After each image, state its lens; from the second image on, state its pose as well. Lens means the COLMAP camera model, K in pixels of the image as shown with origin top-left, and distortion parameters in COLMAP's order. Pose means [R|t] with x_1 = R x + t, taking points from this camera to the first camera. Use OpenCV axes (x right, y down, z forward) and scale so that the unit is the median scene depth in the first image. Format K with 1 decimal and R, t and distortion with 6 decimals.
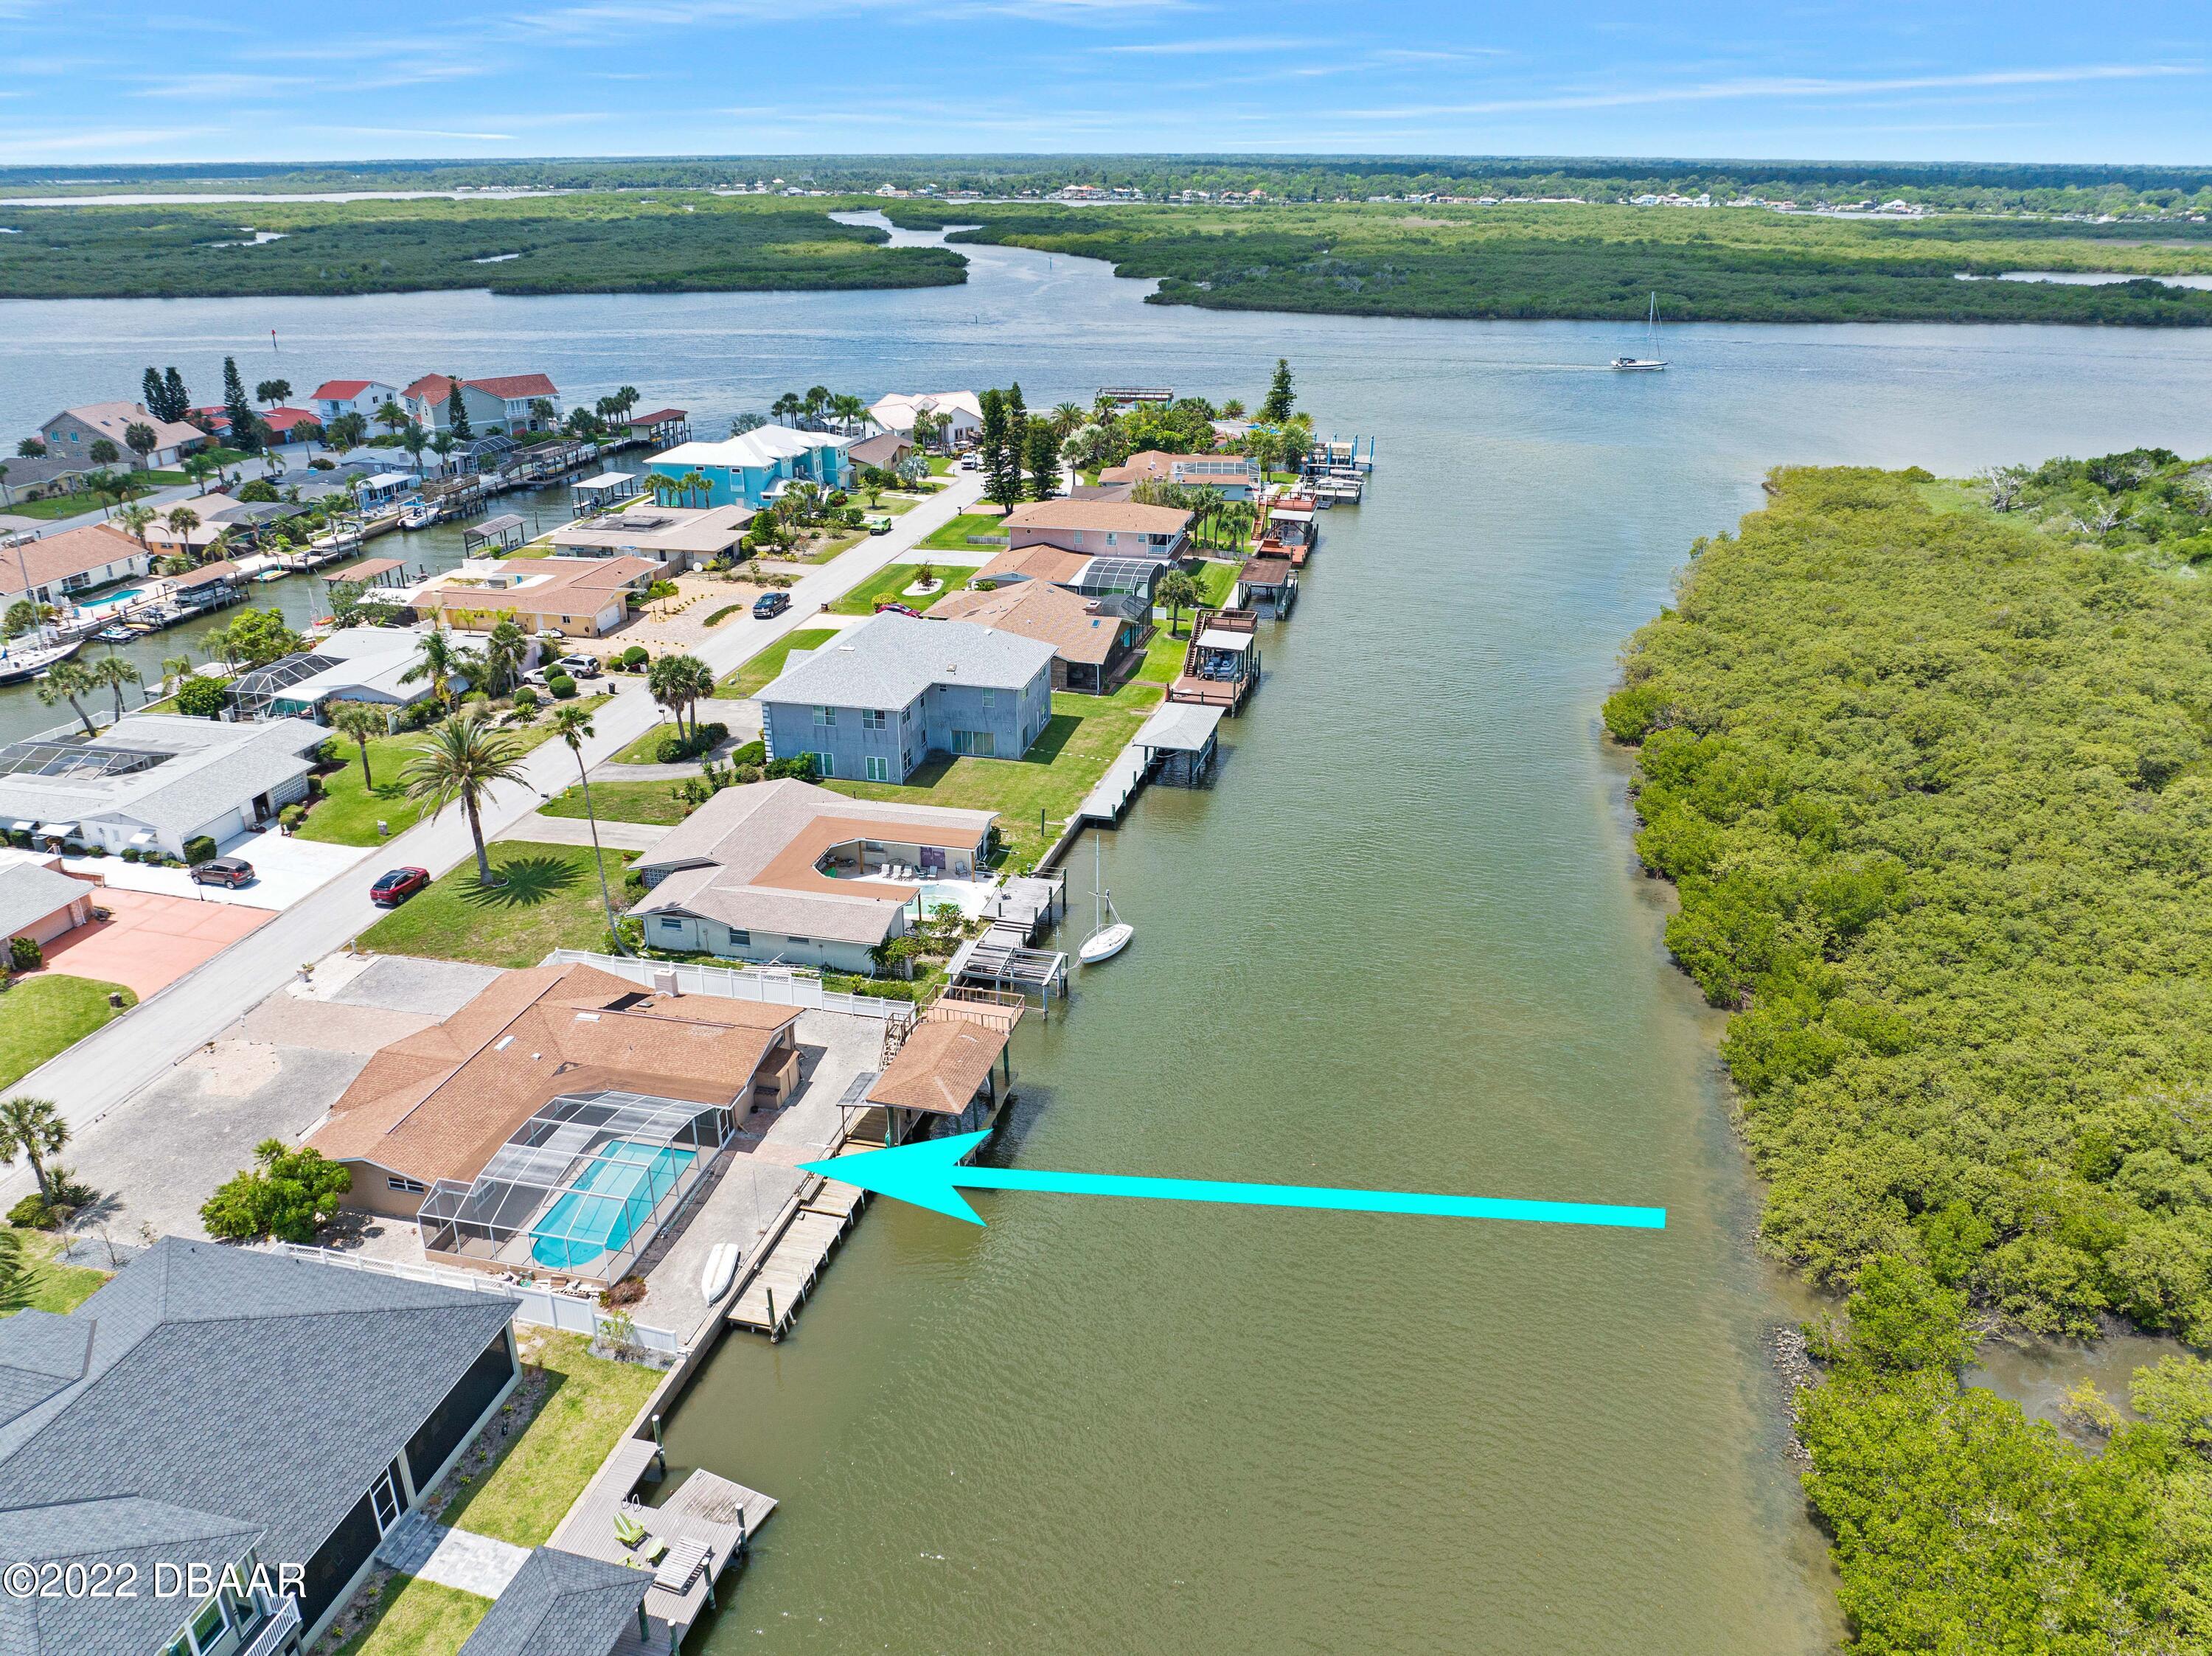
lens RADIAL K [[1656.3, 0, 1099.2], [0, 1656.3, 814.9], [0, 0, 1]] dist [-0.025871, -0.024233]
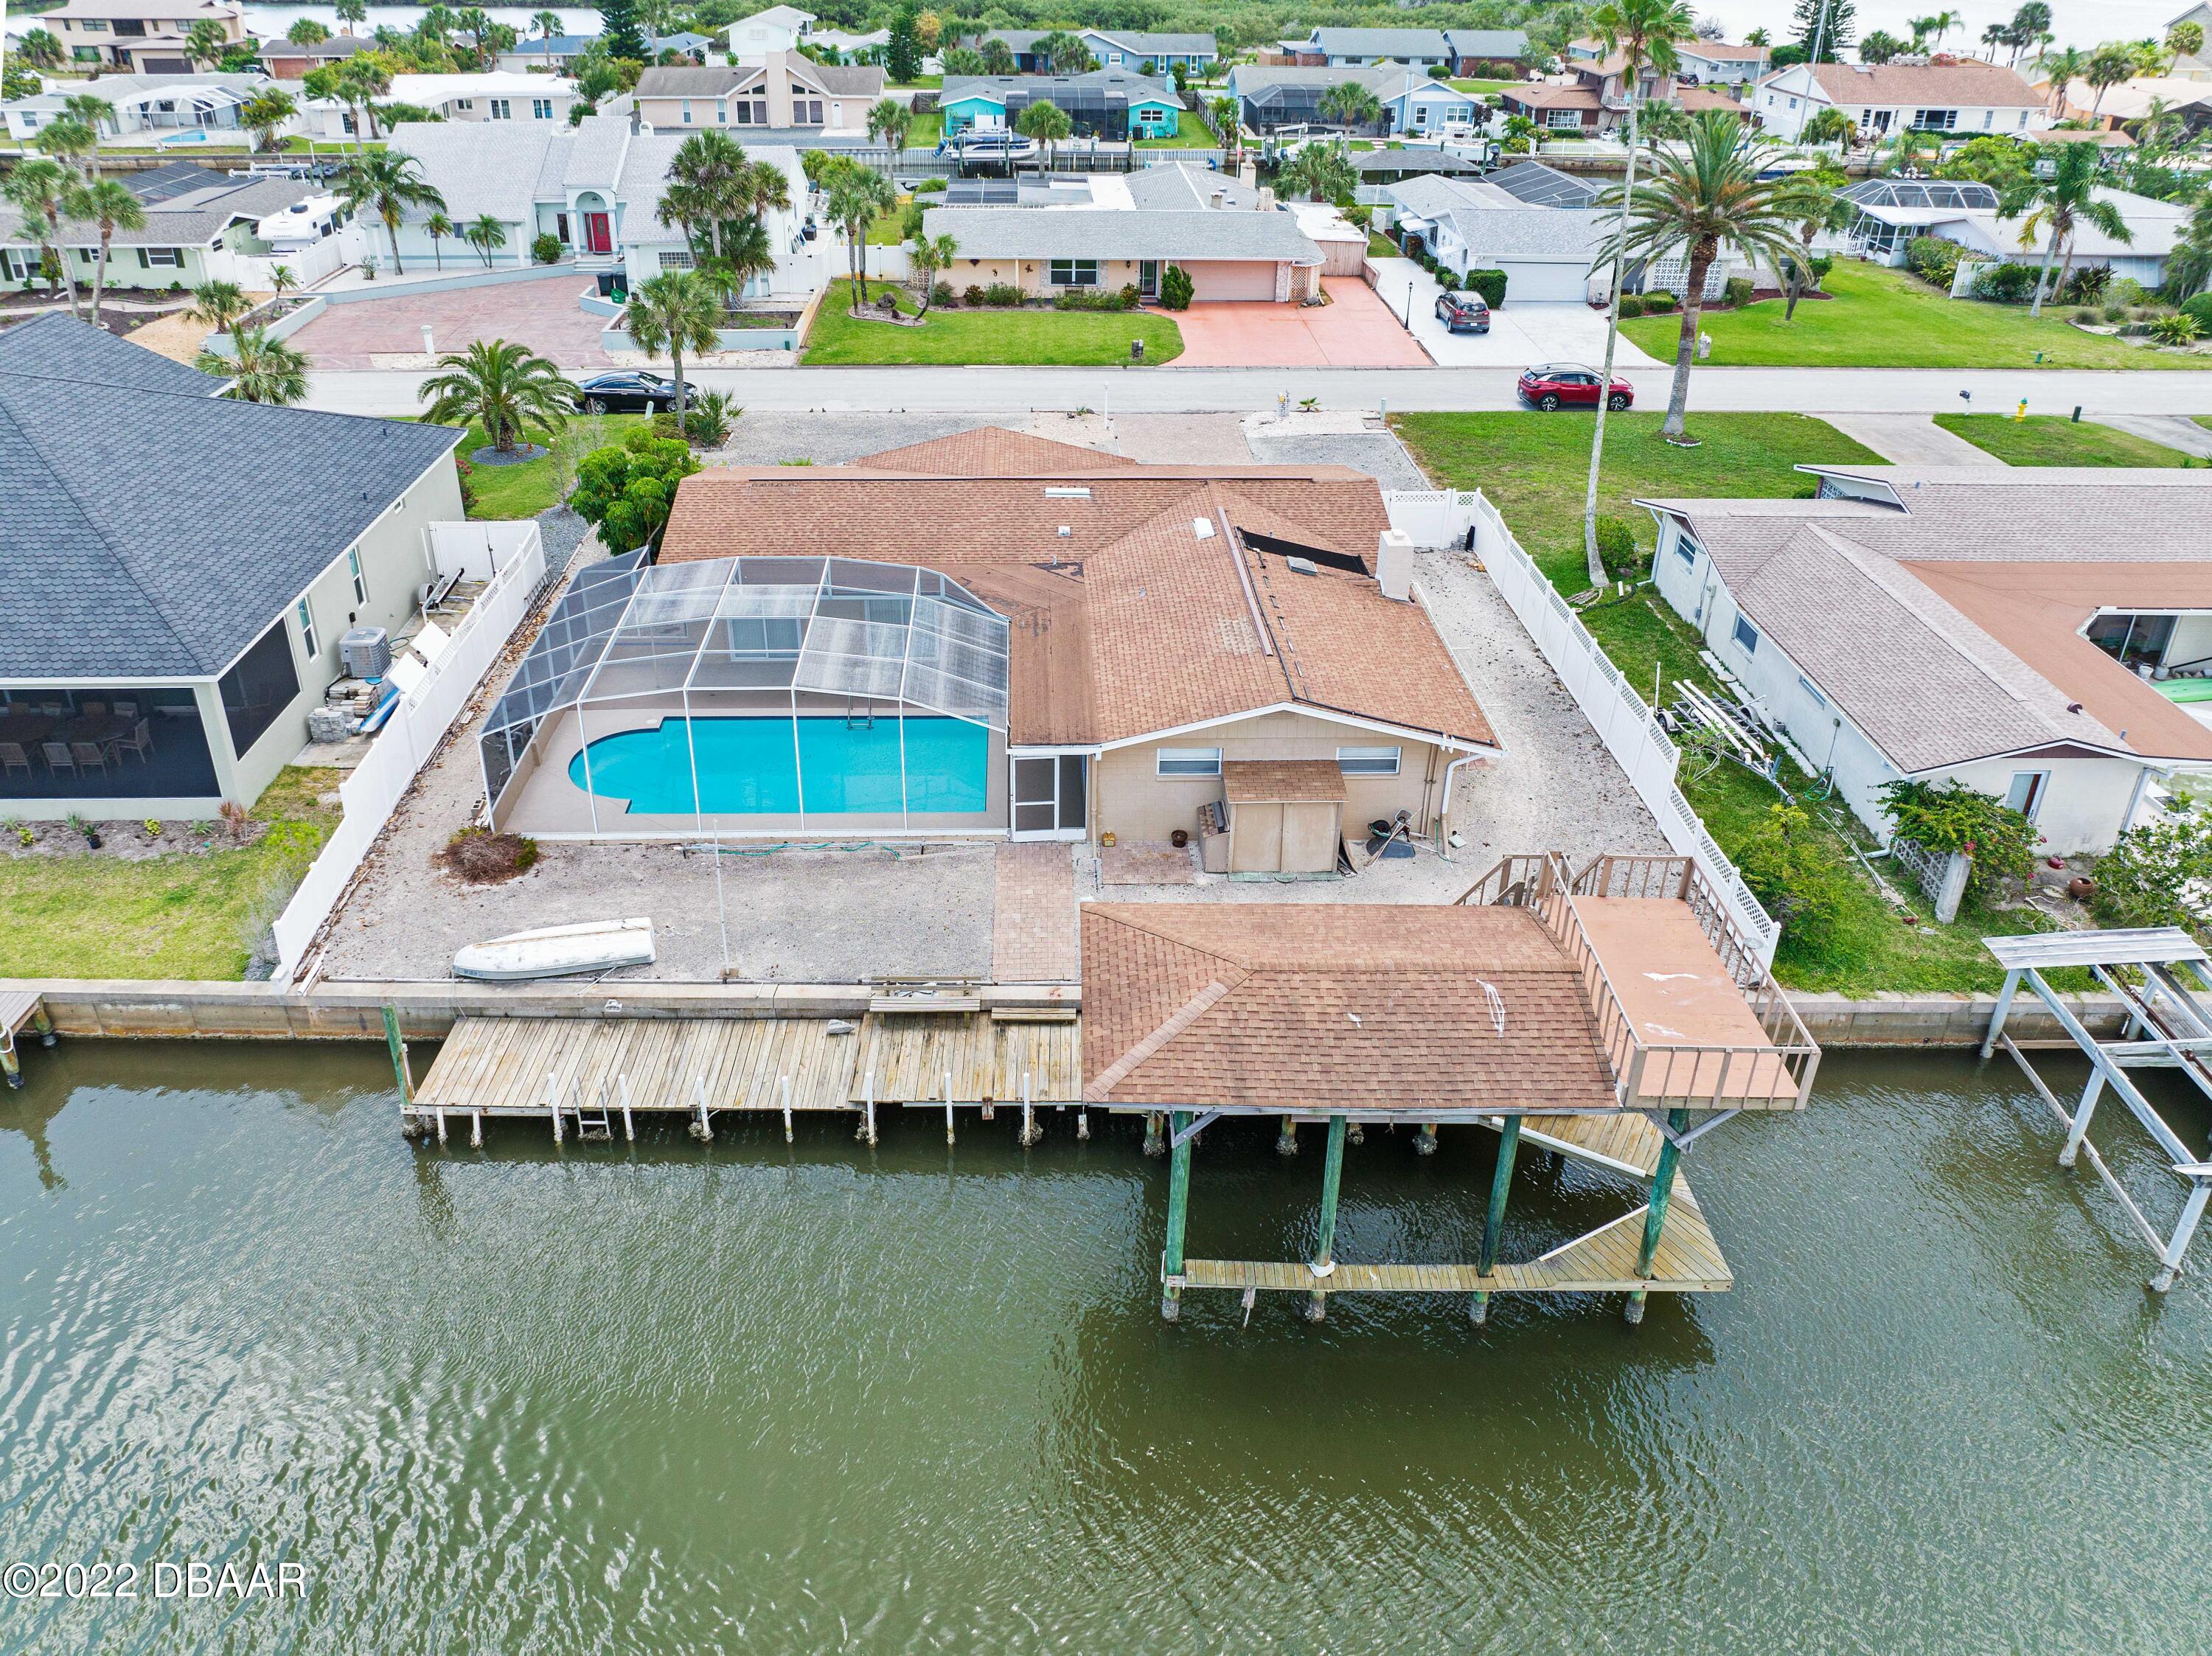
lens RADIAL K [[1656.3, 0, 1099.2], [0, 1656.3, 814.9], [0, 0, 1]] dist [-0.025871, -0.024233]
pose [[0.274847, 0.489830, -0.827361, 0.131487], [-0.391144, 0.843040, 0.369175, 0.024815], [0.878331, 0.222150, 0.423301, 0.799168]]
